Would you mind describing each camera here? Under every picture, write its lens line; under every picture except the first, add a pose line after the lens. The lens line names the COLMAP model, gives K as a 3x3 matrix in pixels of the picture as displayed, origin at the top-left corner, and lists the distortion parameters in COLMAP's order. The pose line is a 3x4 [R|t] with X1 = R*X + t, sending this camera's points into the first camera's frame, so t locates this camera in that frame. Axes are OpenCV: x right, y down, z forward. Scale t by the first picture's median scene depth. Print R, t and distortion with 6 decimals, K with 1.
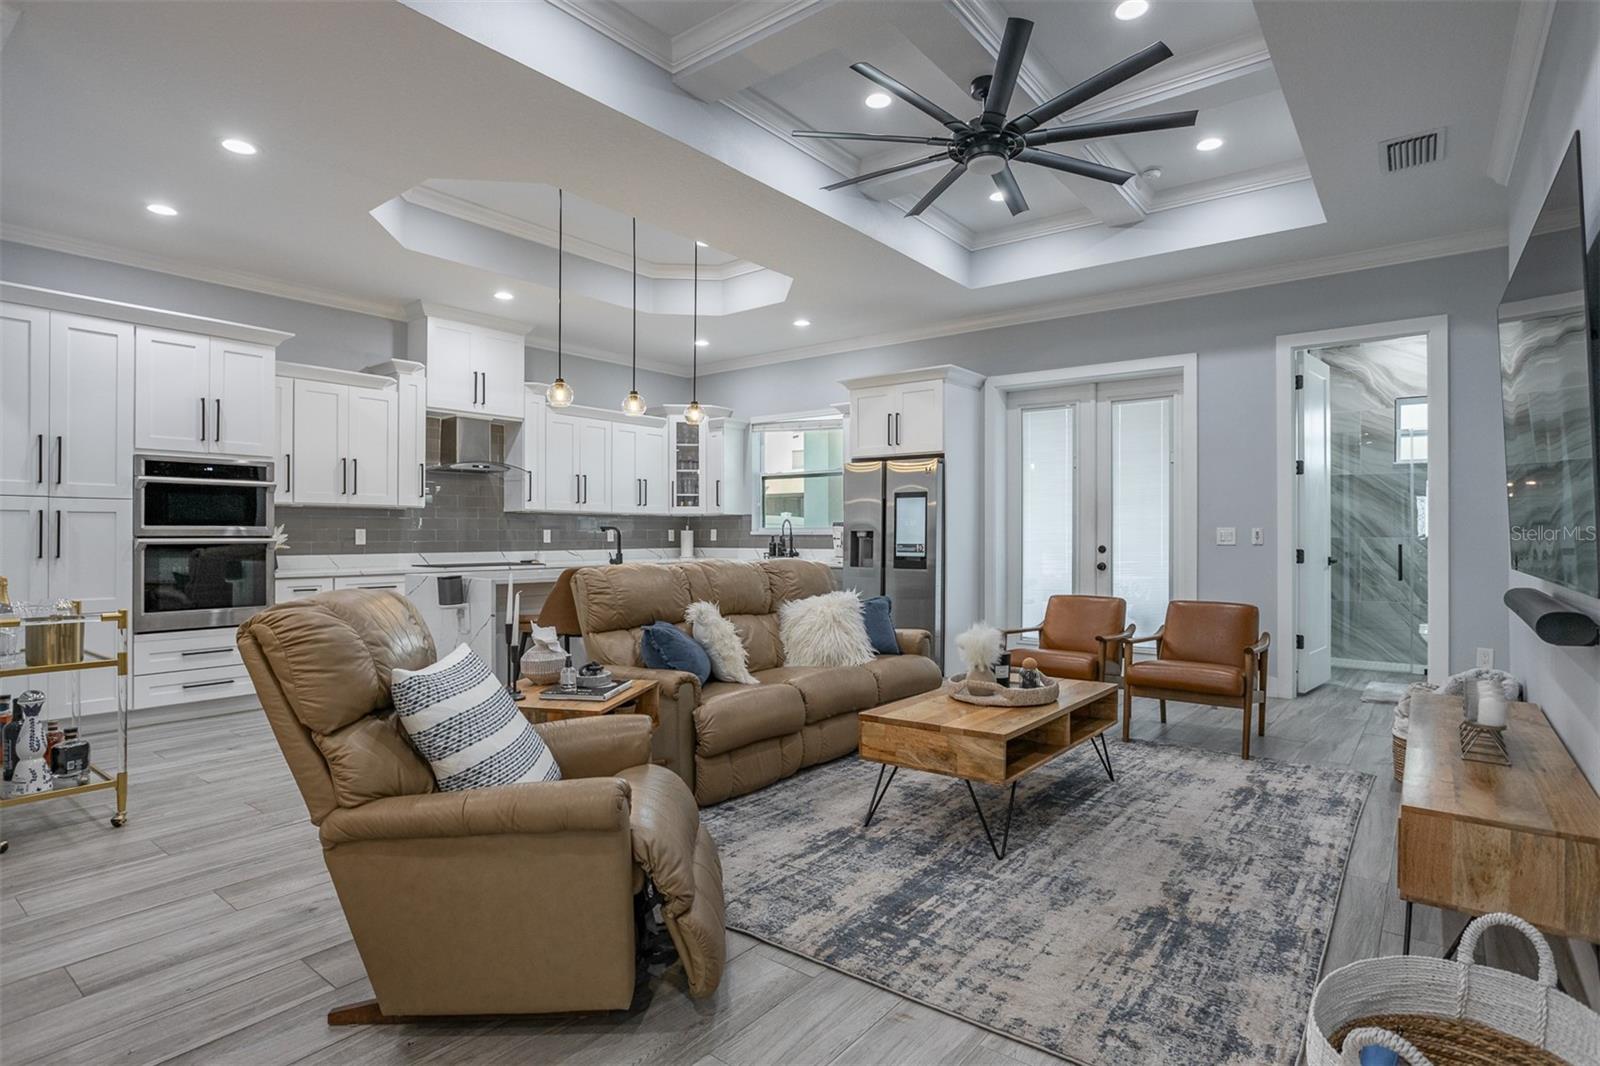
lens RADIAL K [[849.8, 0, 804.2], [0, 849.8, 516.1], [0, 0, 1]] dist [-0.067042, 0.038893]
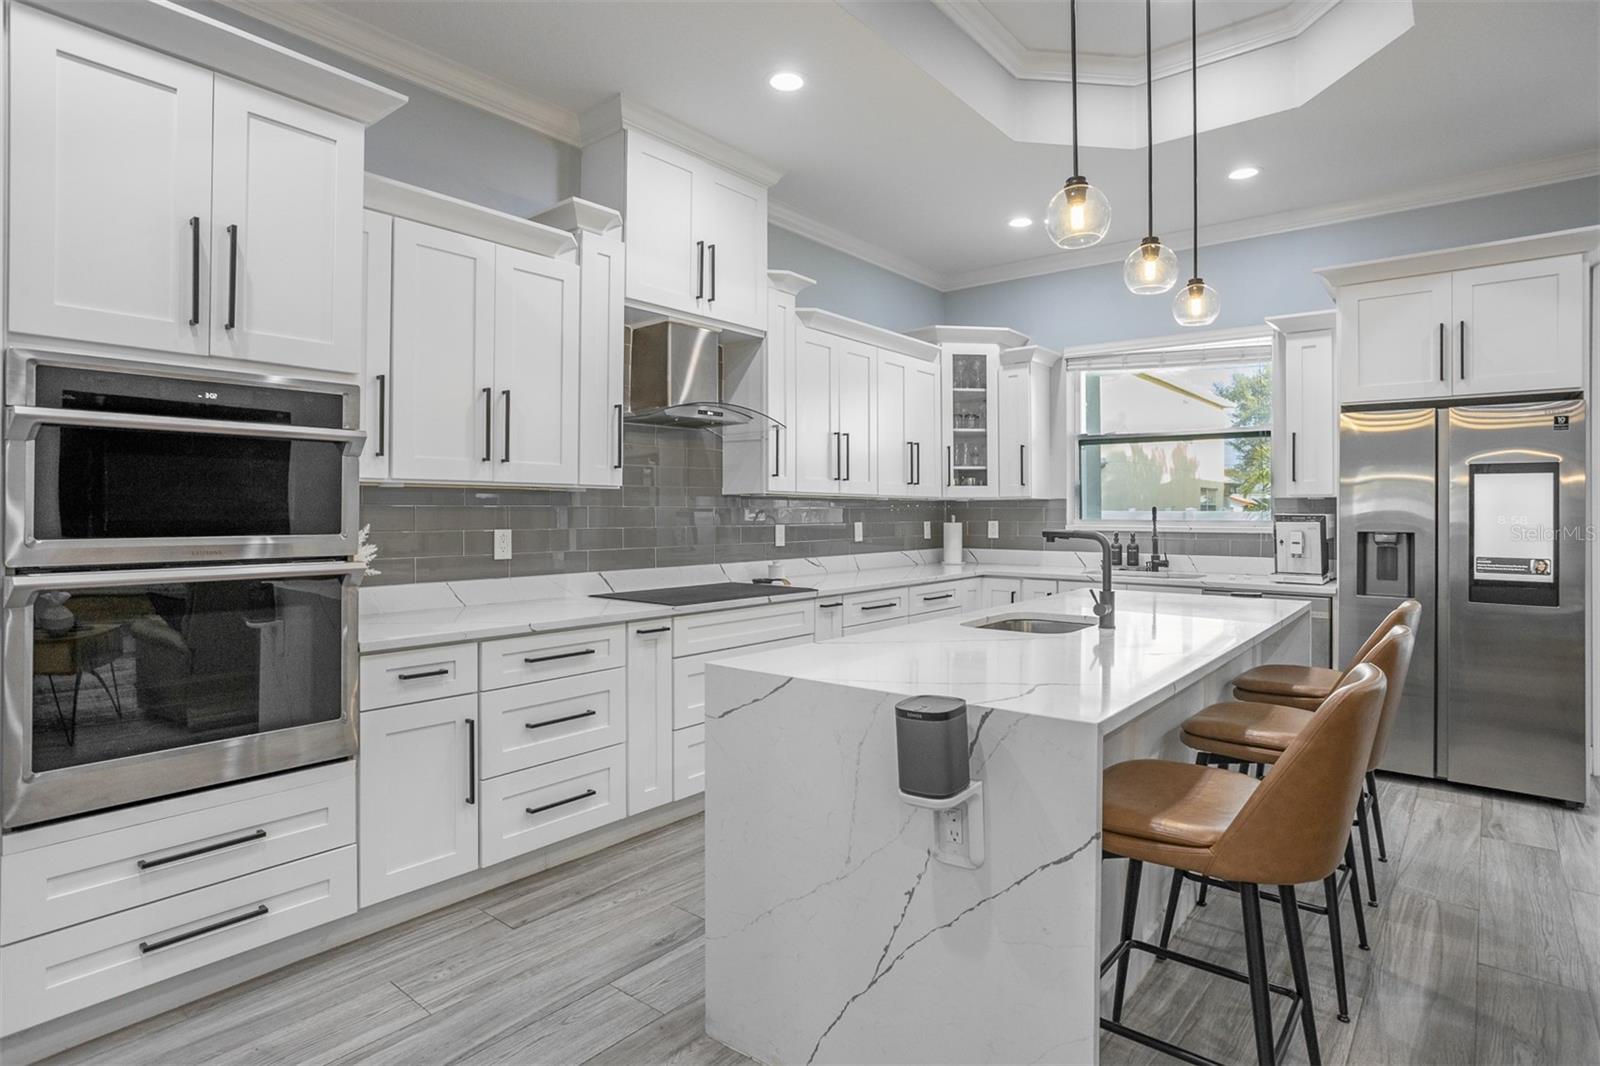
lens RADIAL K [[866.5, 0, 807.3], [0, 866.5, 491.4], [0, 0, 1]] dist [-0.067807, 0.038411]
pose [[0.999617, 0.003361, -0.027474, -0.309143], [-0.003398, 0.999993, -0.001304, -0.007621], [0.027470, 0.001397, 0.999622, 0.444300]]
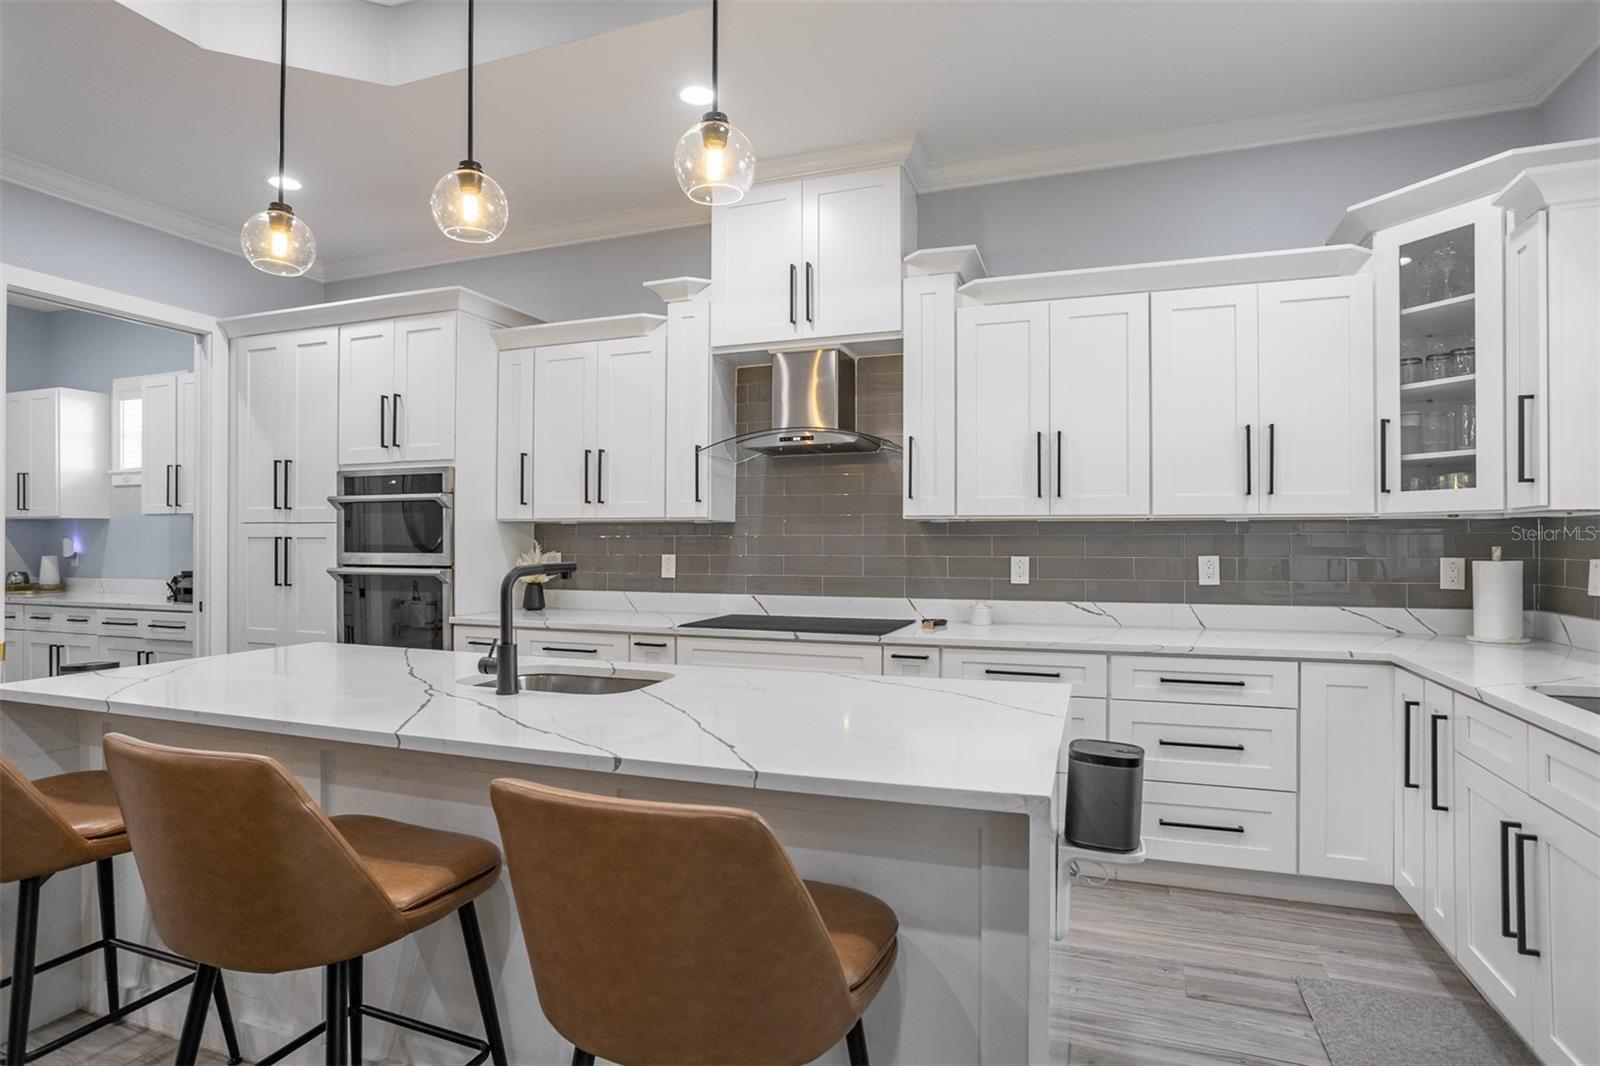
lens RADIAL K [[849.8, 0, 804.2], [0, 849.8, 516.1], [0, 0, 1]] dist [-0.067042, 0.038893]
pose [[0.282202, -0.019988, -0.959147, 0.132328], [0.020972, 0.999673, -0.014662, -0.002125], [0.959126, -0.015978, 0.282529, 0.862107]]
